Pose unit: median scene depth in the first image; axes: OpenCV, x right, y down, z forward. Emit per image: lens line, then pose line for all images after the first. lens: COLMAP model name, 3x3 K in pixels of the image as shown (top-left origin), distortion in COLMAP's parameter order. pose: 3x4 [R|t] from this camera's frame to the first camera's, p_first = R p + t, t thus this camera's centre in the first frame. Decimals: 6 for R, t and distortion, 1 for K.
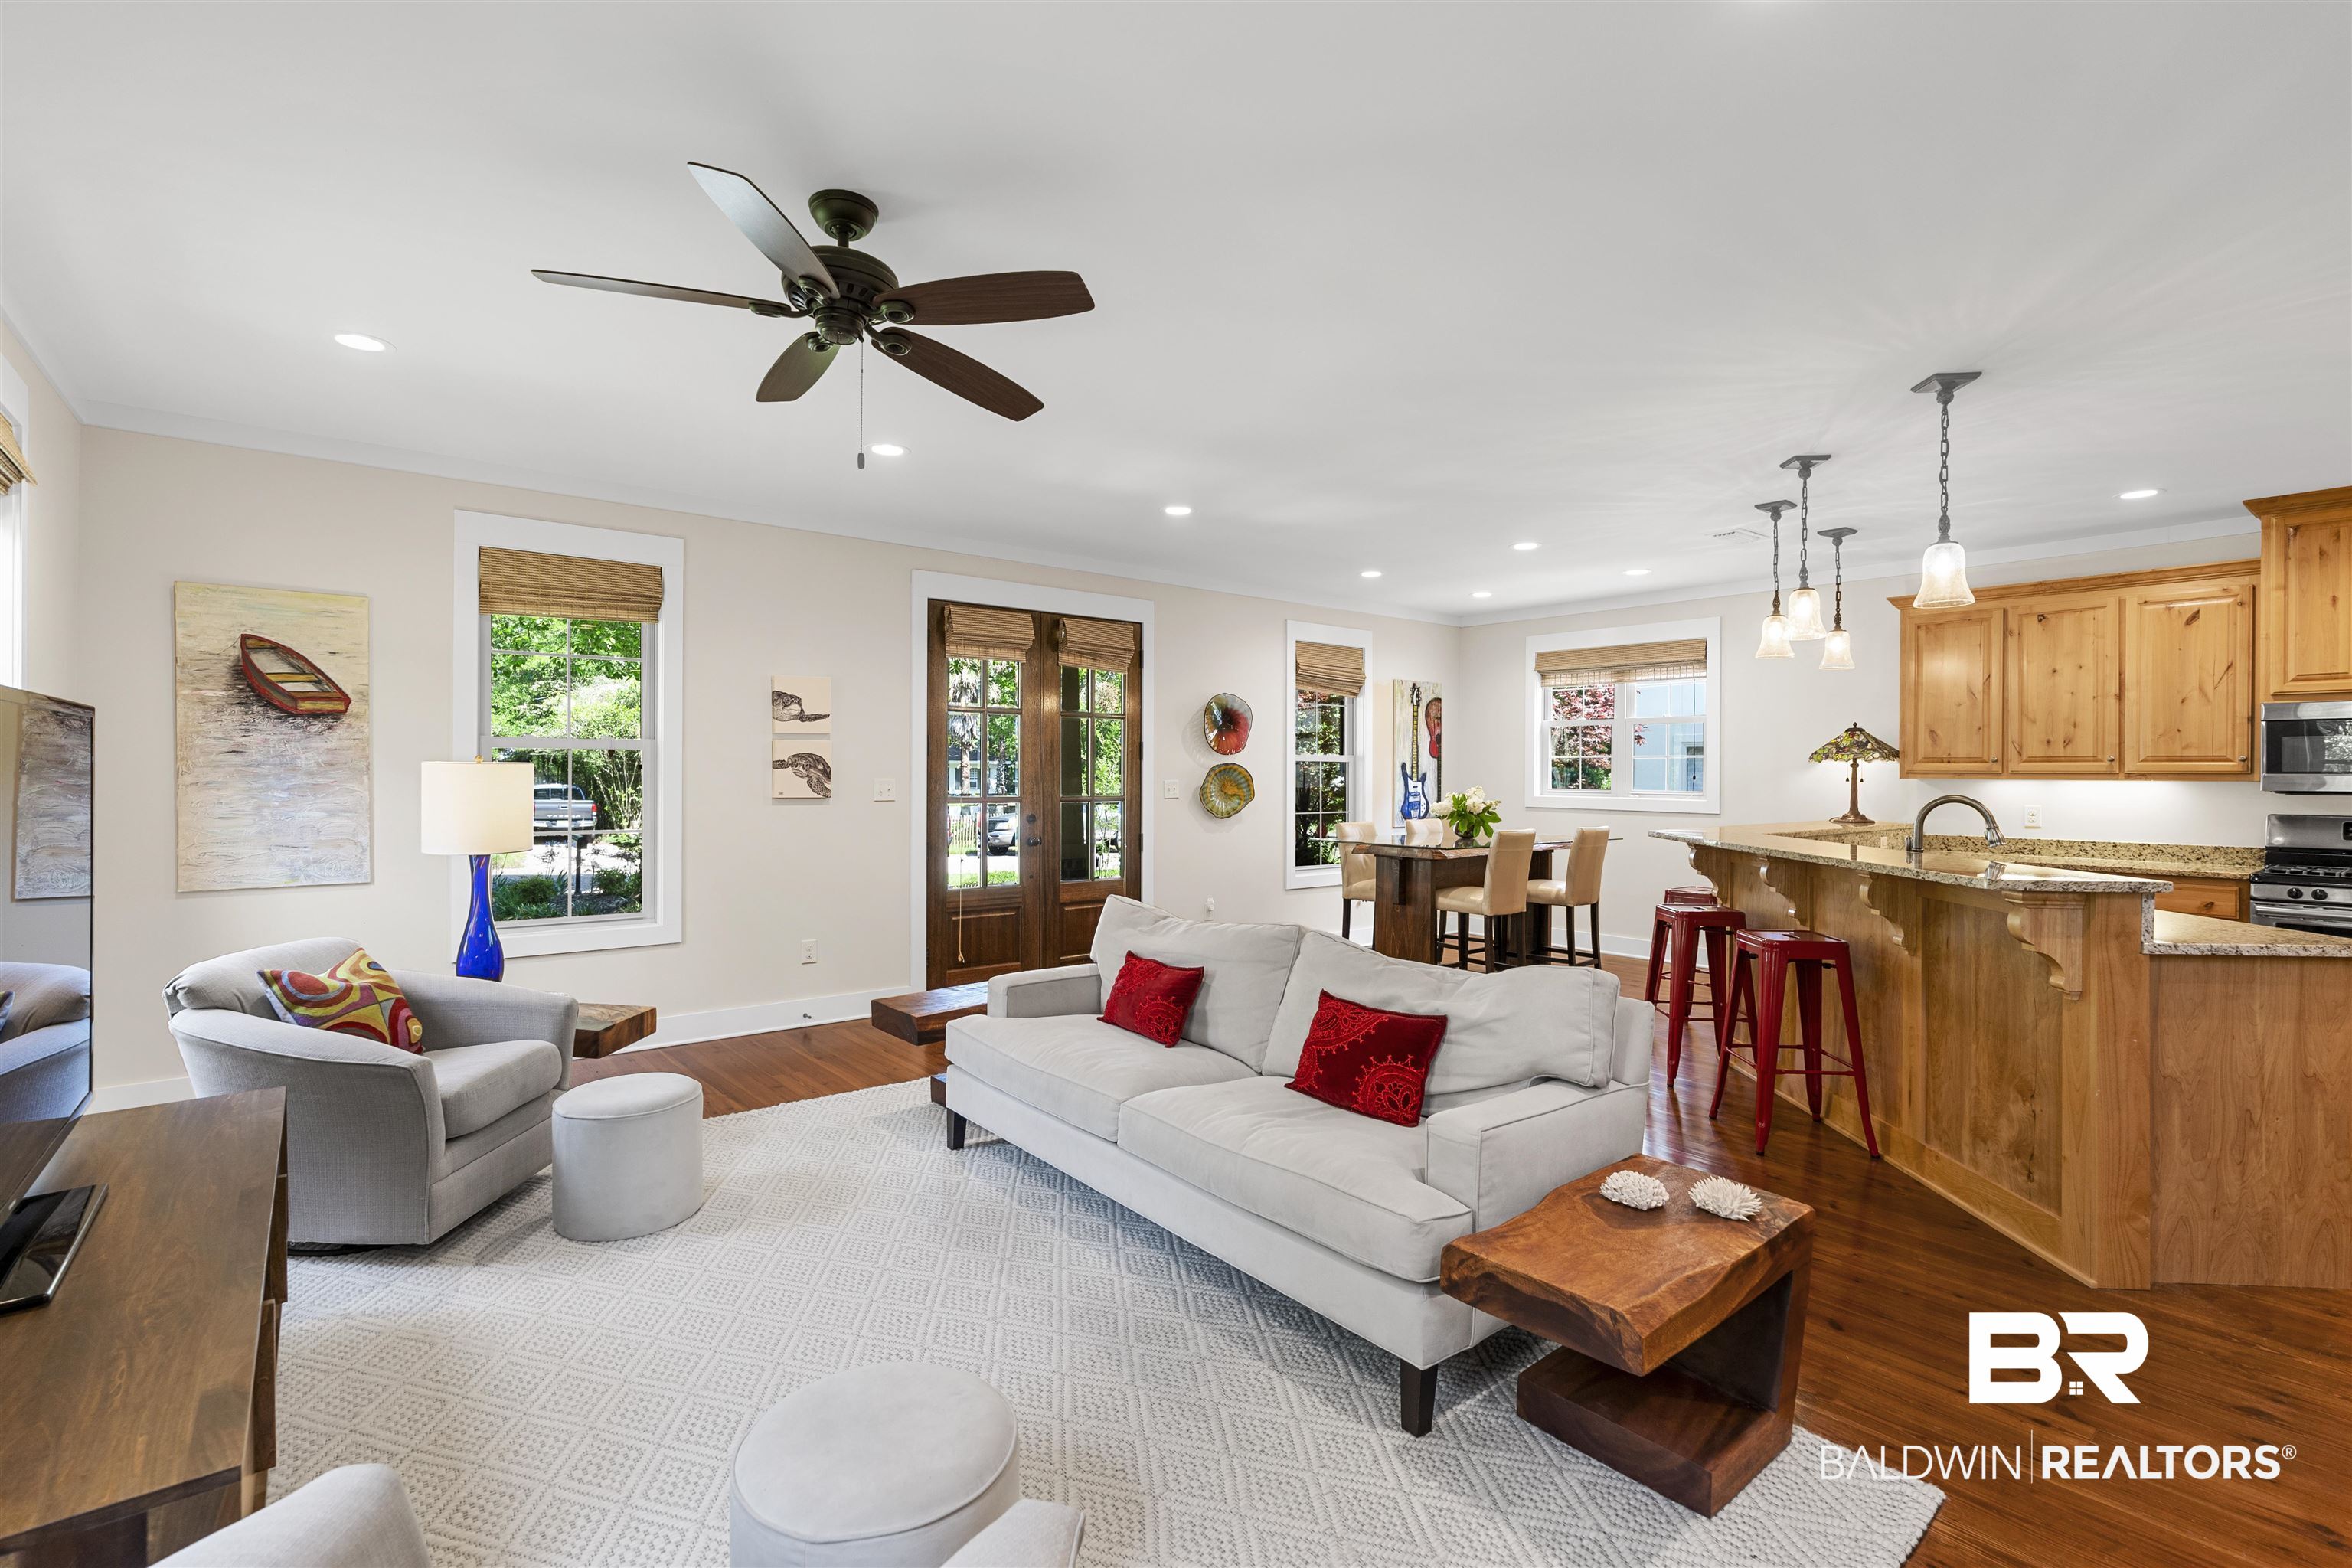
lens RADIAL K [[1065.3, 0, 1167.4], [0, 1065.3, 774.4], [0, 0, 1]] dist [-0.010478, 0.003022]
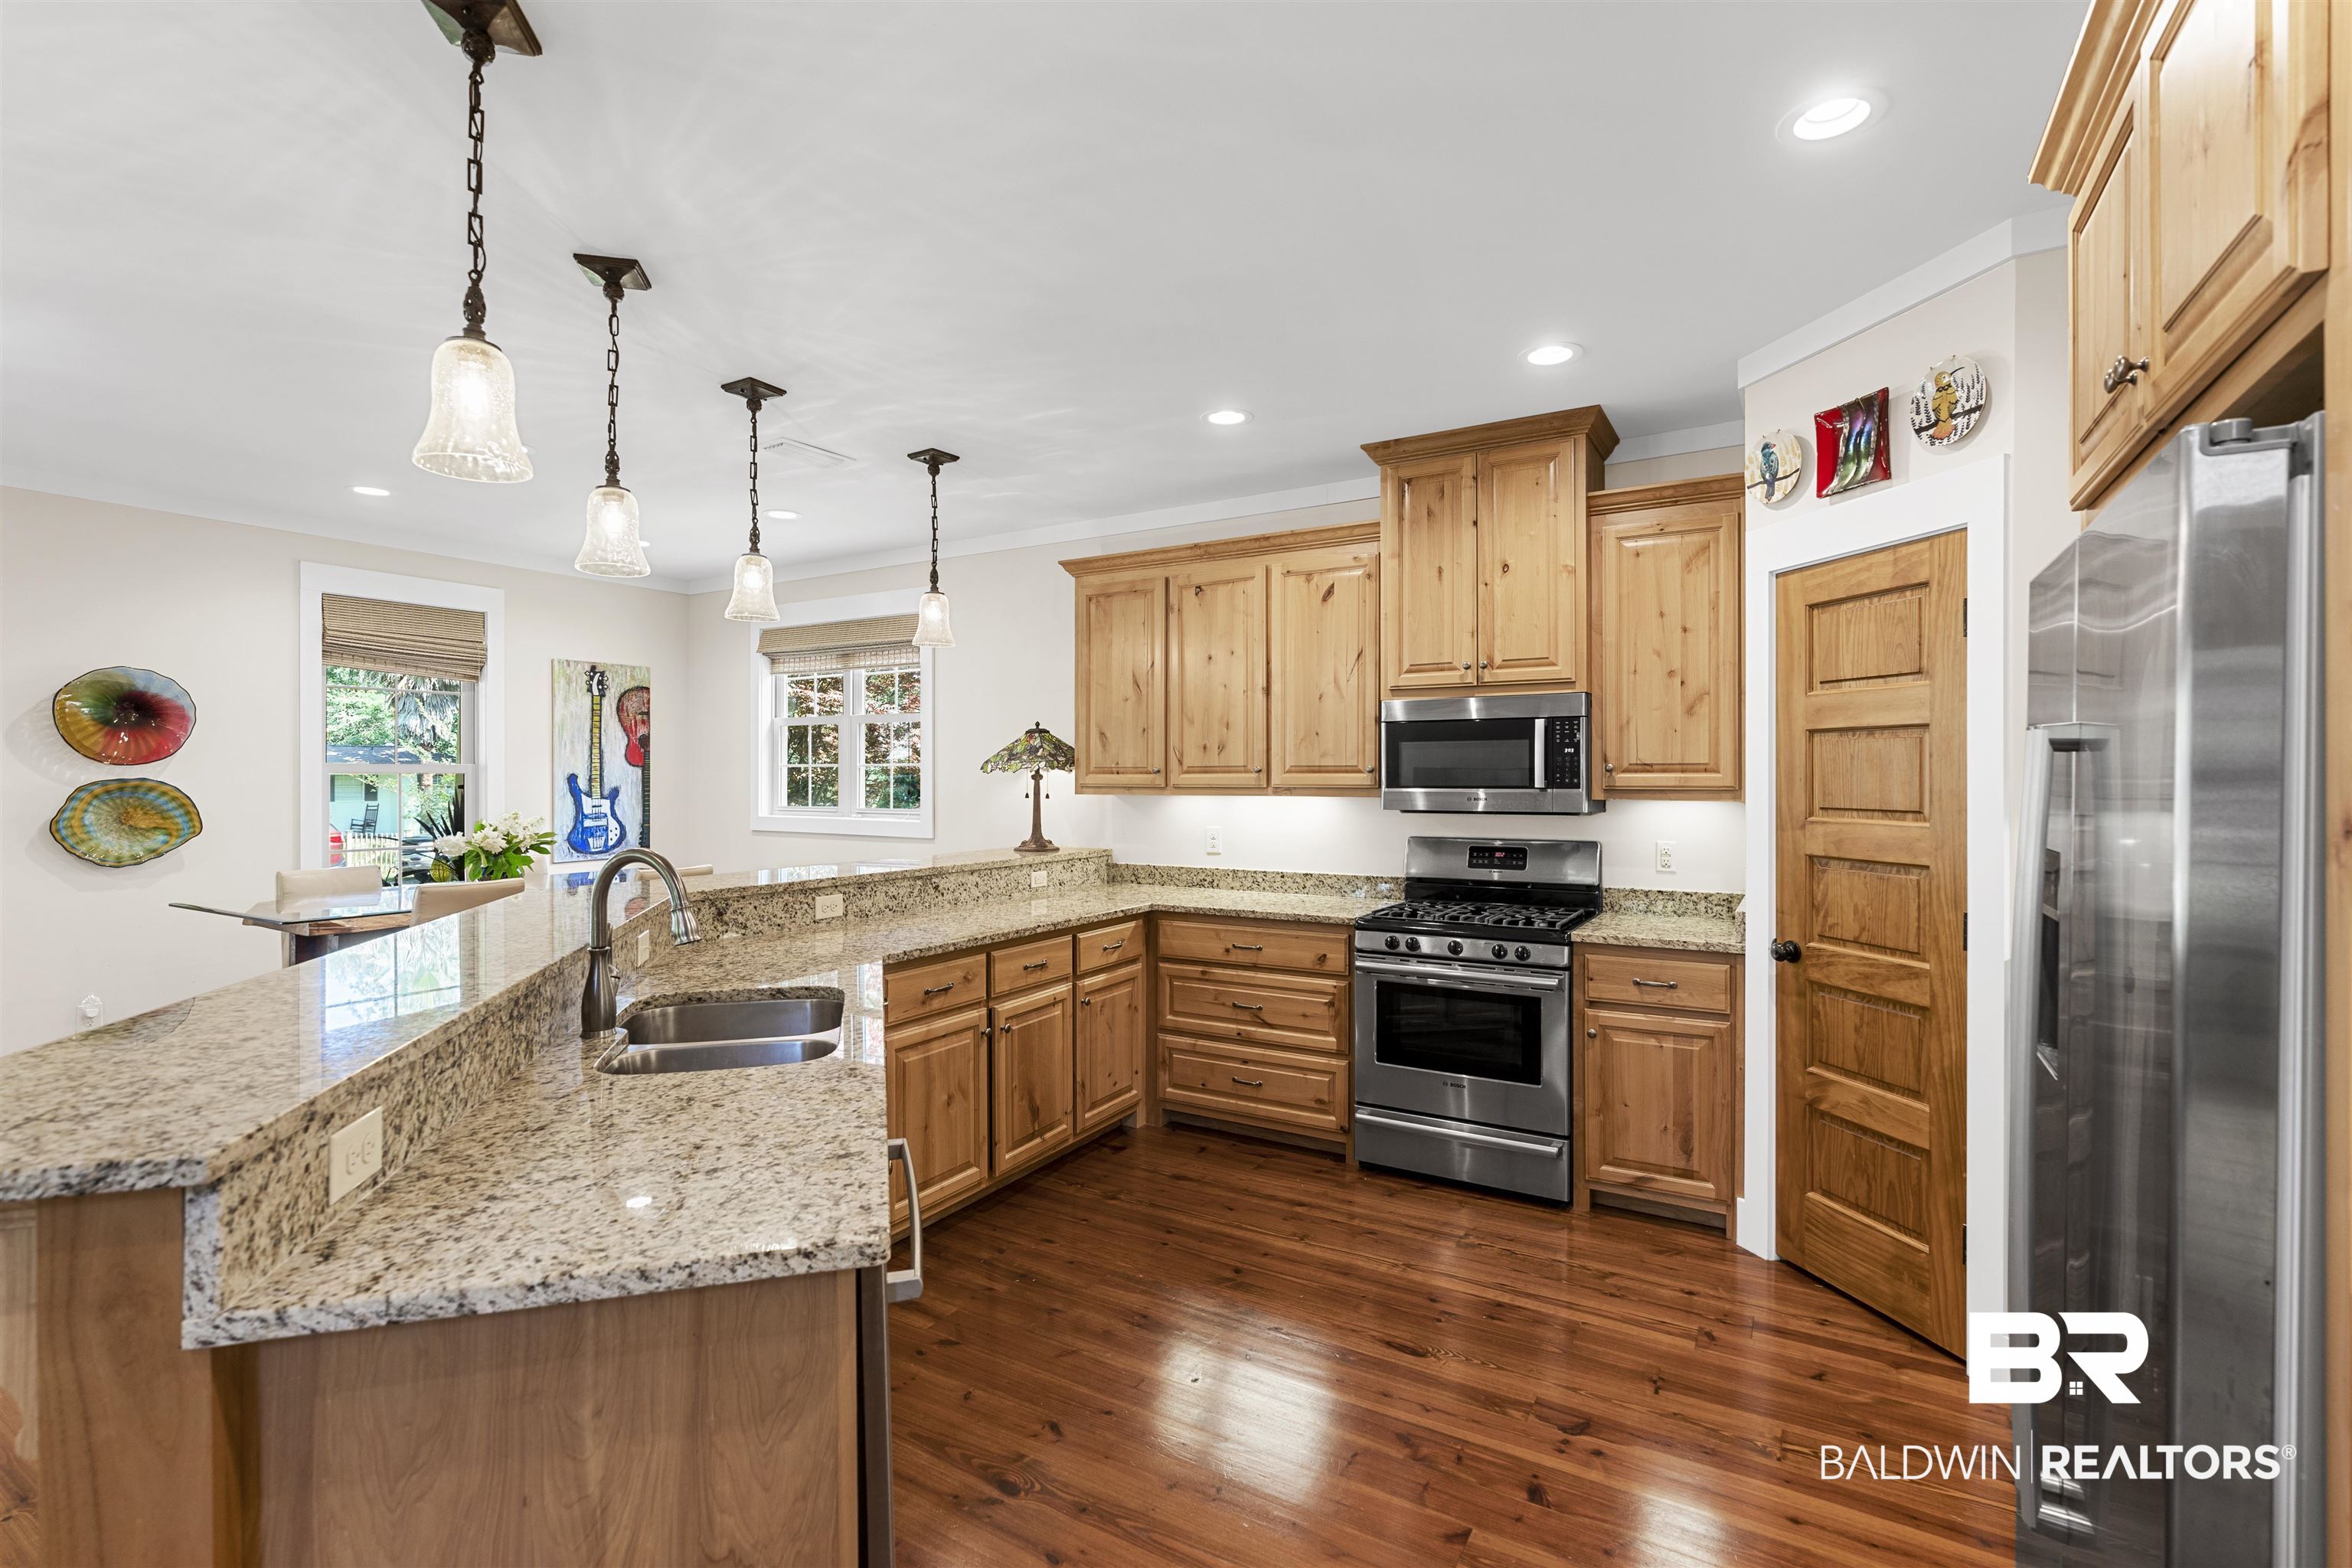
lens RADIAL K [[1065.3, 0, 1175.6], [0, 1065.3, 774.9], [0, 0, 1]] dist [-0.010478, 0.003022]
pose [[0.938104, -0.006975, 0.346283, 0.553275], [0.007432, 0.999972, 0.000007, -0.010870], [-0.346274, 0.002567, 0.938130, 0.272493]]
